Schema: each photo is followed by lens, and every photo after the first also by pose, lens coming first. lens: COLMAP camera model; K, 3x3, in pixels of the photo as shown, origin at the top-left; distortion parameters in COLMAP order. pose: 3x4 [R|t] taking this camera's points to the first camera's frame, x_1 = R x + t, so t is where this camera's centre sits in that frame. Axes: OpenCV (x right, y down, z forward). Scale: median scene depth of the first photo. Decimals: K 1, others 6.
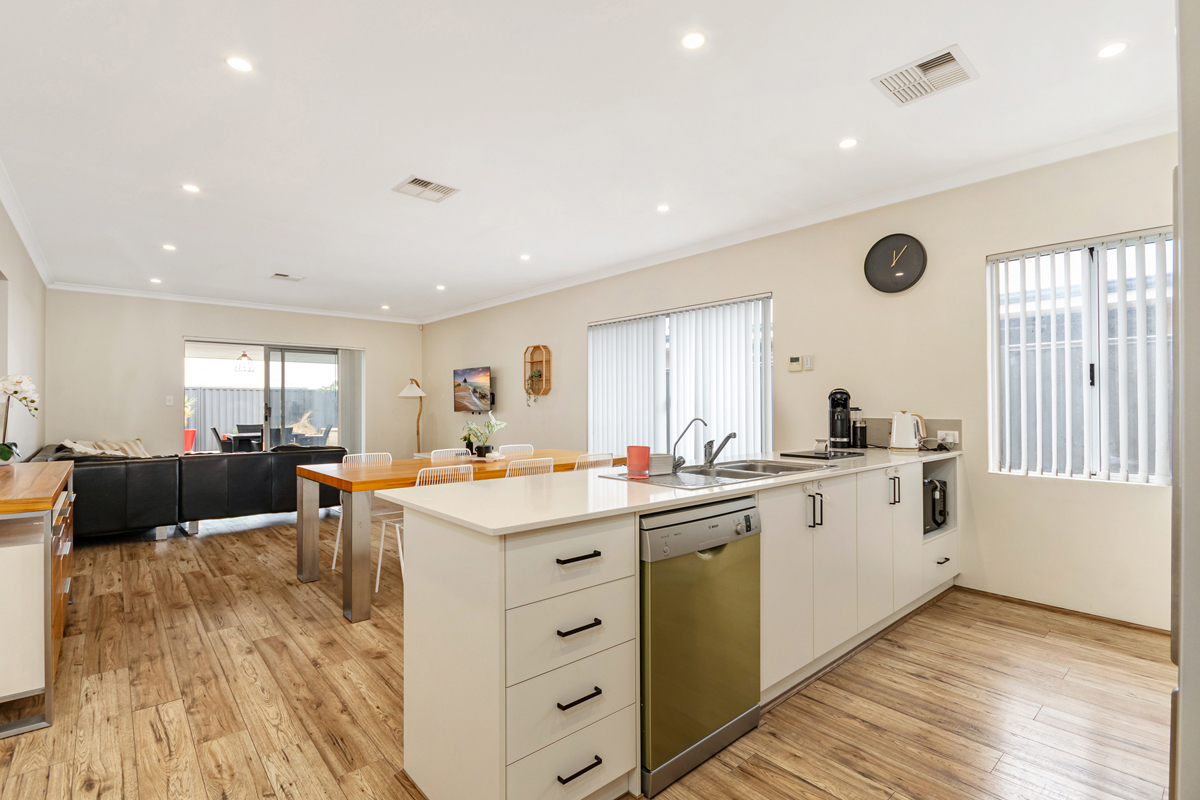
lens RADIAL K [[559.3, 0, 603.8], [0, 559.3, 403.6], [0, 0, 1]] dist [0.005695, -0.008605]
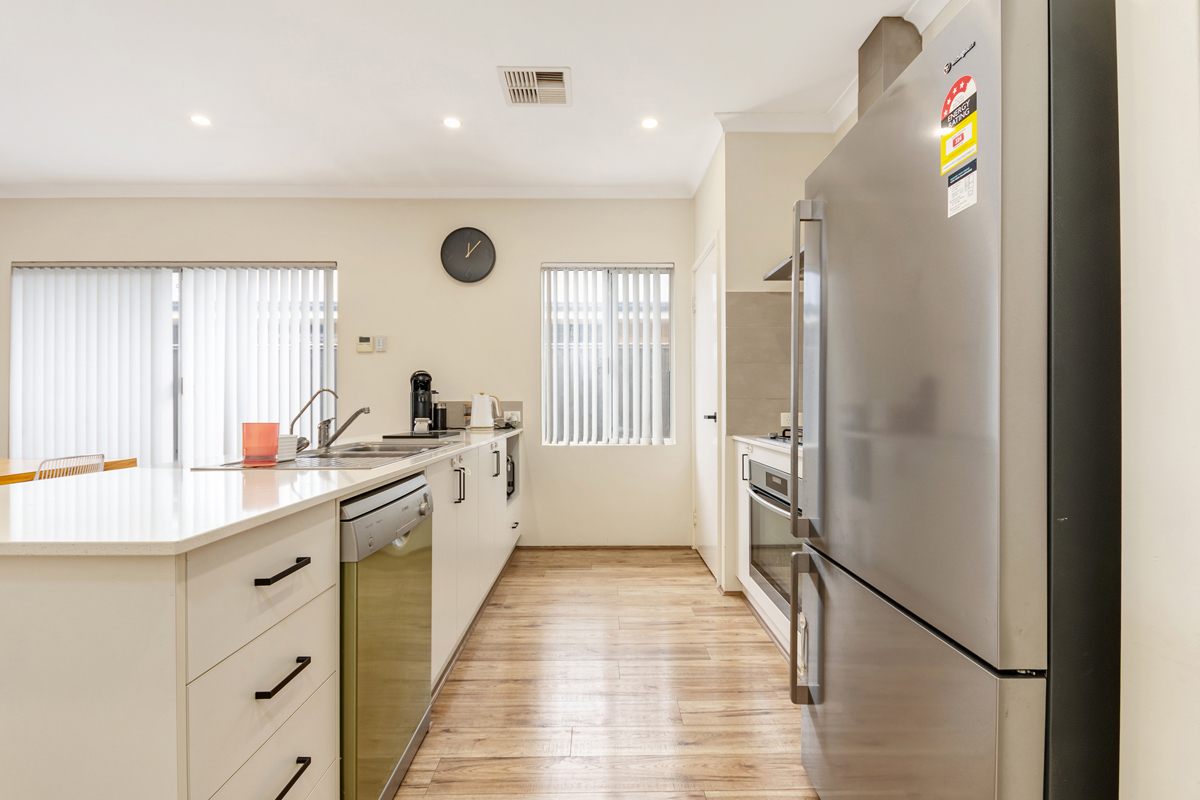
lens RADIAL K [[559.3, 0, 603.8], [0, 559.3, 403.6], [0, 0, 1]] dist [0.005695, -0.008605]
pose [[0.648489, 0.000411, 0.761224, -0.164513], [-0.000326, 1.000000, -0.000262, 0.042280], [-0.761224, -0.000079, 0.648489, 0.155684]]
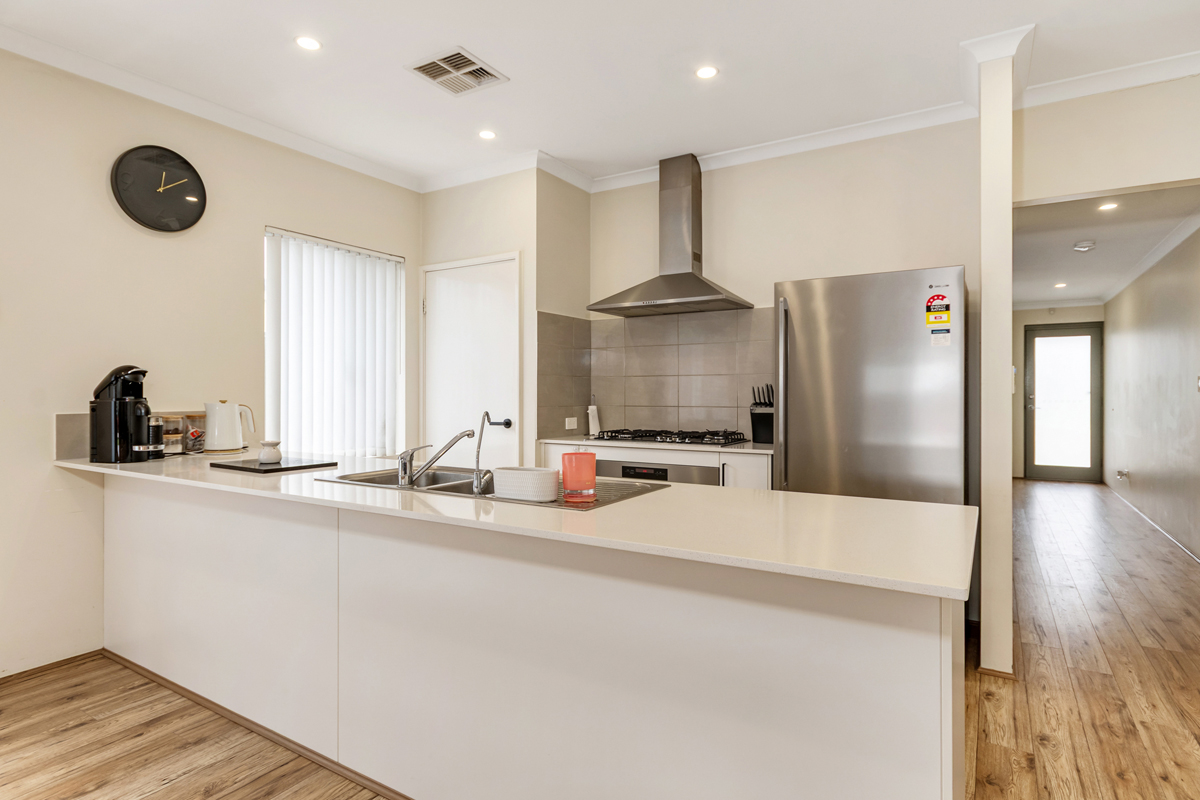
lens RADIAL K [[642.2, 0, 597.5], [0, 642.2, 393.4], [0, 0, 1]] dist [0.001110, -0.000167]
pose [[-0.290004, 0.001478, 0.957024, -0.550812], [-0.001732, 0.999996, -0.002069, 0.005966], [-0.957024, -0.002257, -0.290001, 0.963253]]
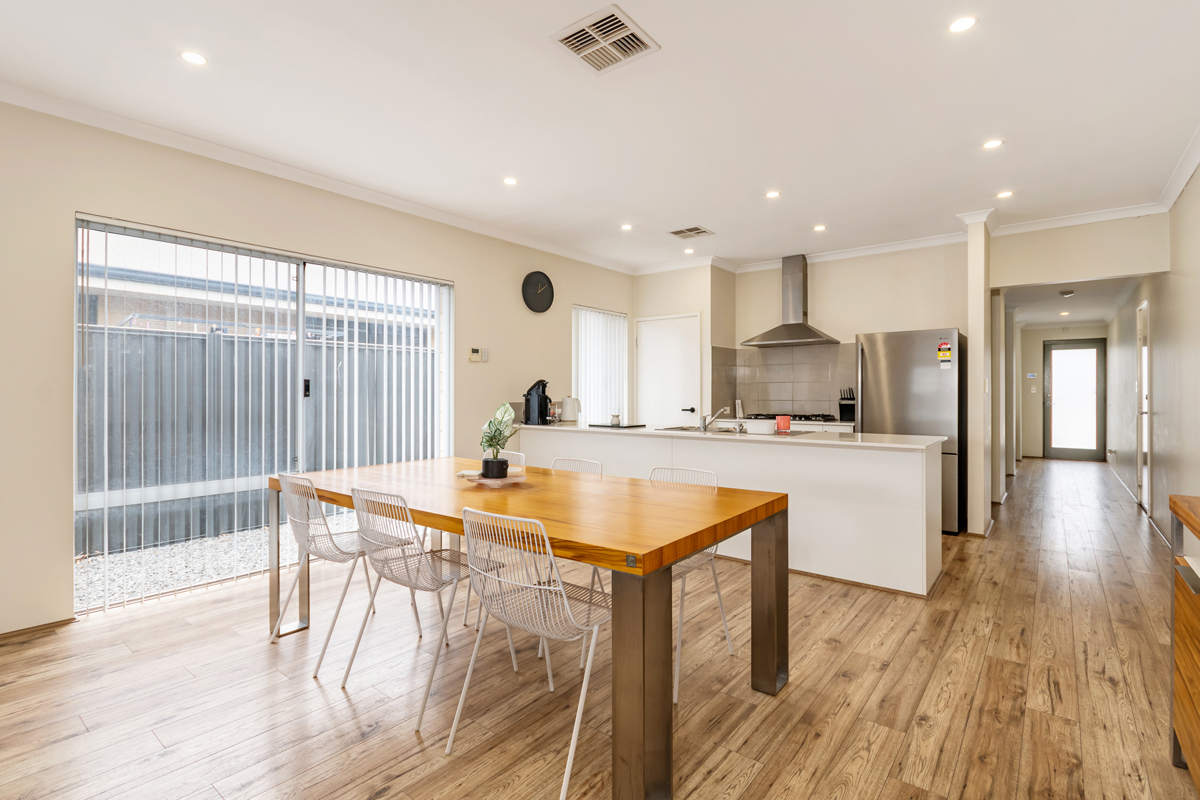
lens RADIAL K [[567.9, 0, 600.3], [0, 567.9, 390.4], [0, 0, 1]] dist [0.004065, -0.008714]
pose [[-0.173305, 0.005471, 0.984853, -1.239498], [-0.001777, 0.999981, -0.005867, 0.007870], [-0.984867, -0.002767, -0.173292, 1.477041]]
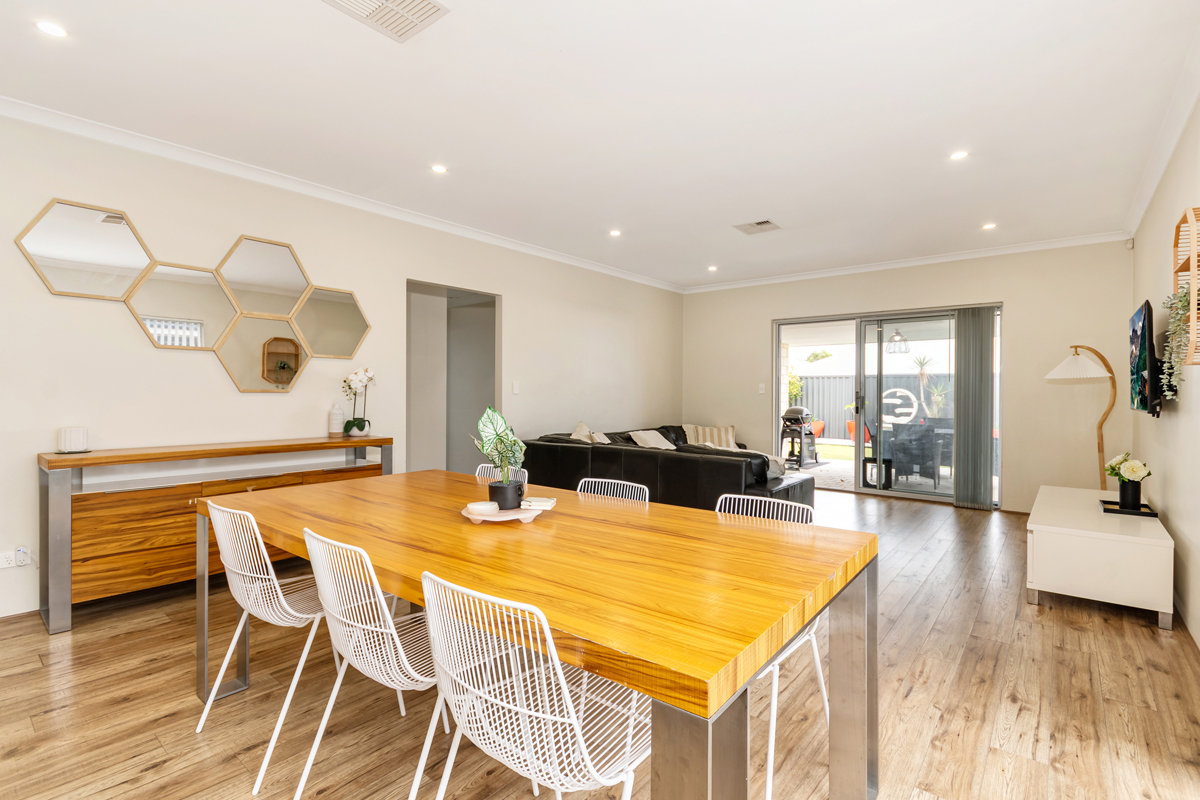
lens RADIAL K [[576.7, 0, 582.5], [0, 576.7, 399.5], [0, 0, 1]] dist [-0.000158, -0.000432]
pose [[0.142334, 0.007359, -0.989791, 0.365619], [-0.006023, 0.999960, 0.006568, 0.009798], [0.989800, 0.005027, 0.142373, 1.472313]]
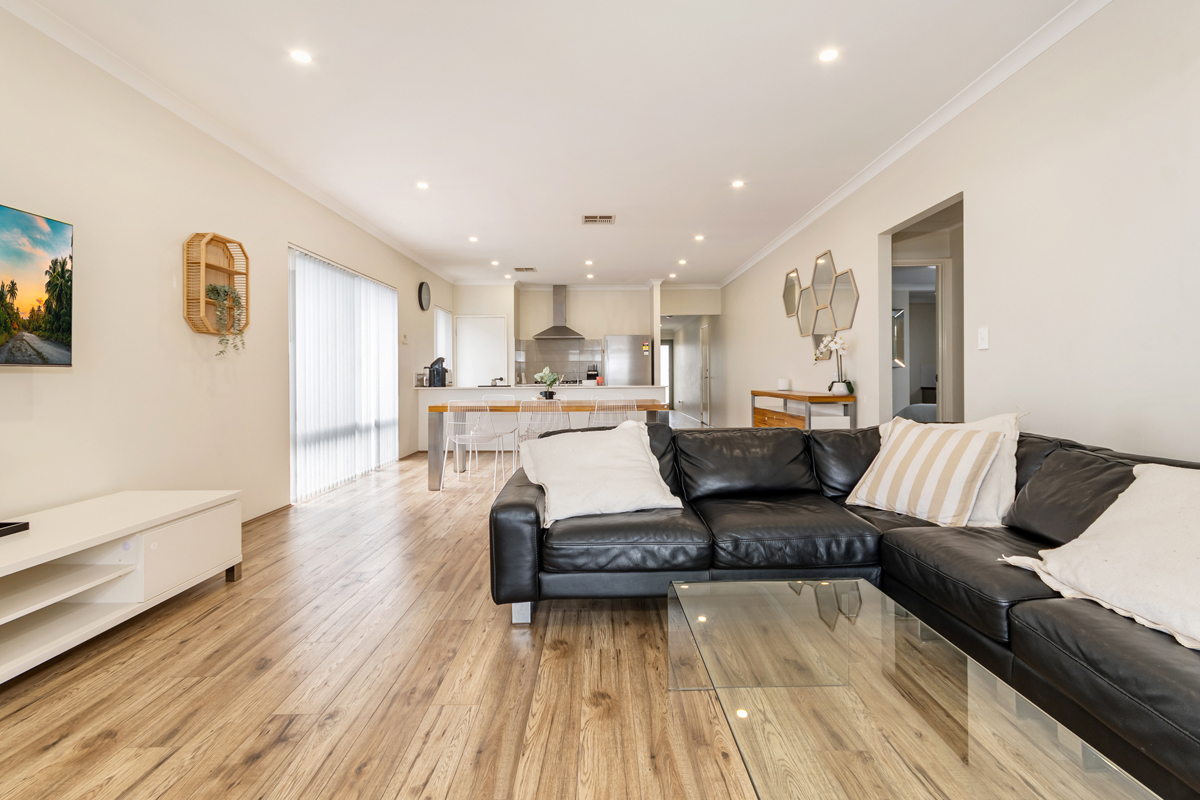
lens RADIAL K [[562.7, 0, 599.8], [0, 562.7, 377.2], [0, 0, 1]] dist [0.002275, -0.000016]
pose [[-0.747482, 0.004163, 0.664269, -1.769274], [0.005561, 0.999985, -0.000009, 0.062230], [-0.664258, 0.003687, -0.747494, 2.842852]]
